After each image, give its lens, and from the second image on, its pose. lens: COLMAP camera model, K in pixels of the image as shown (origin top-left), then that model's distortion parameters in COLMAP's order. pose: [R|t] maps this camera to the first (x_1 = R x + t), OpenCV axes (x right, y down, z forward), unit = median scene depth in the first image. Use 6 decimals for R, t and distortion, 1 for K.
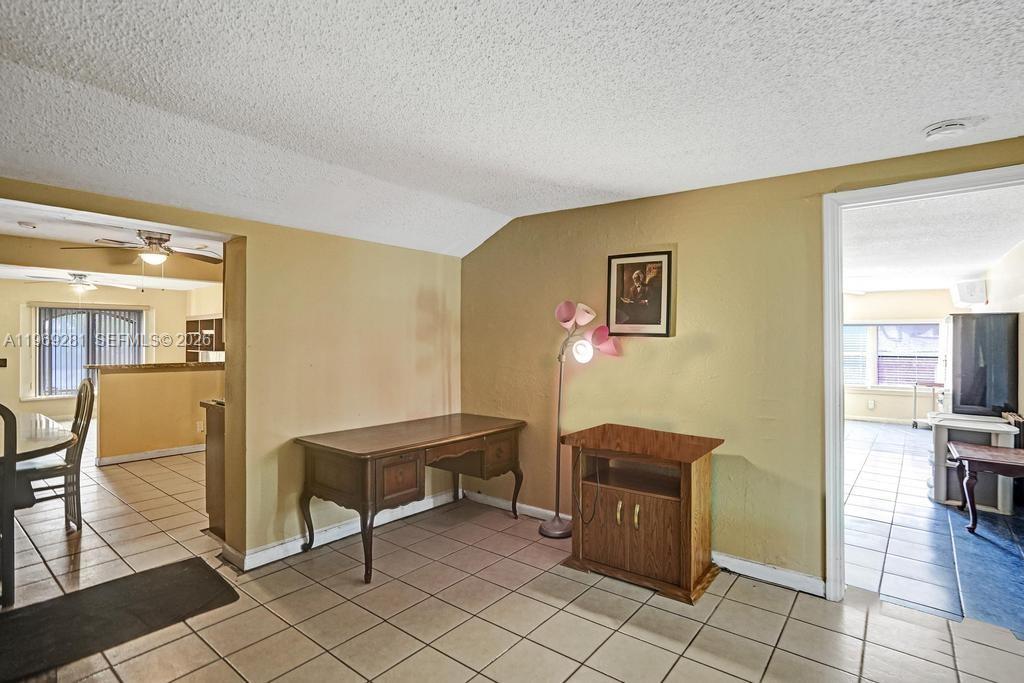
lens RADIAL K [[490.4, 0, 519.1], [0, 490.4, 339.3], [0, 0, 1]] dist [-0.034787, 0.008855]
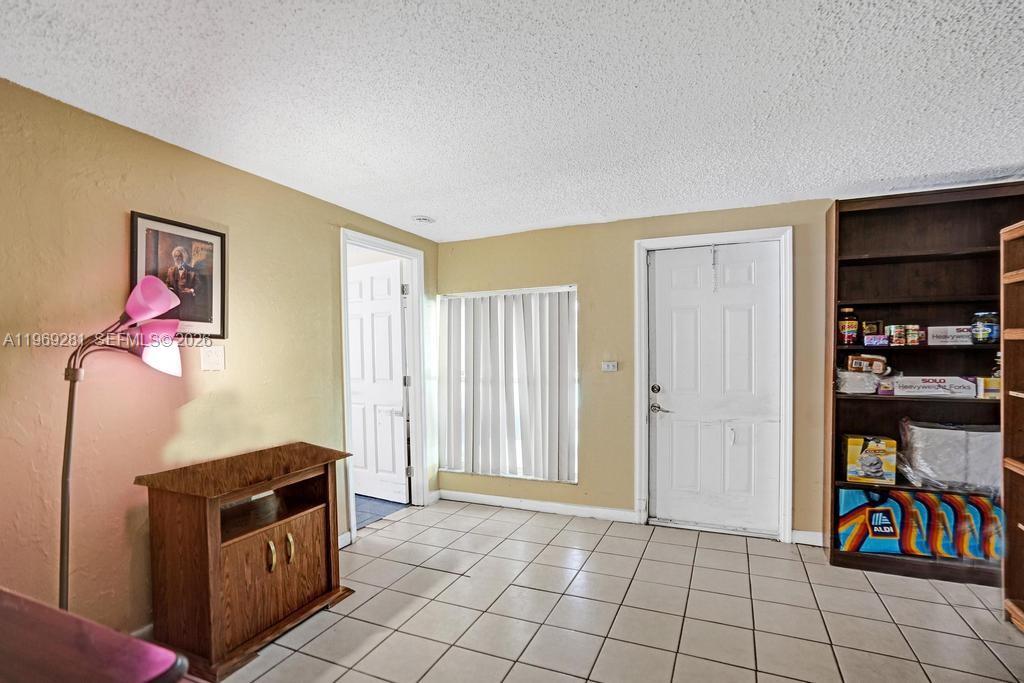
lens RADIAL K [[490.4, 0, 526.7], [0, 490.4, 355.8], [0, 0, 1]] dist [-0.034787, 0.008855]
pose [[-0.242799, -0.013976, 0.969976, -0.597616], [0.009328, 0.999816, 0.016740, 0.014824], [-0.970032, 0.013112, -0.242624, 0.702504]]
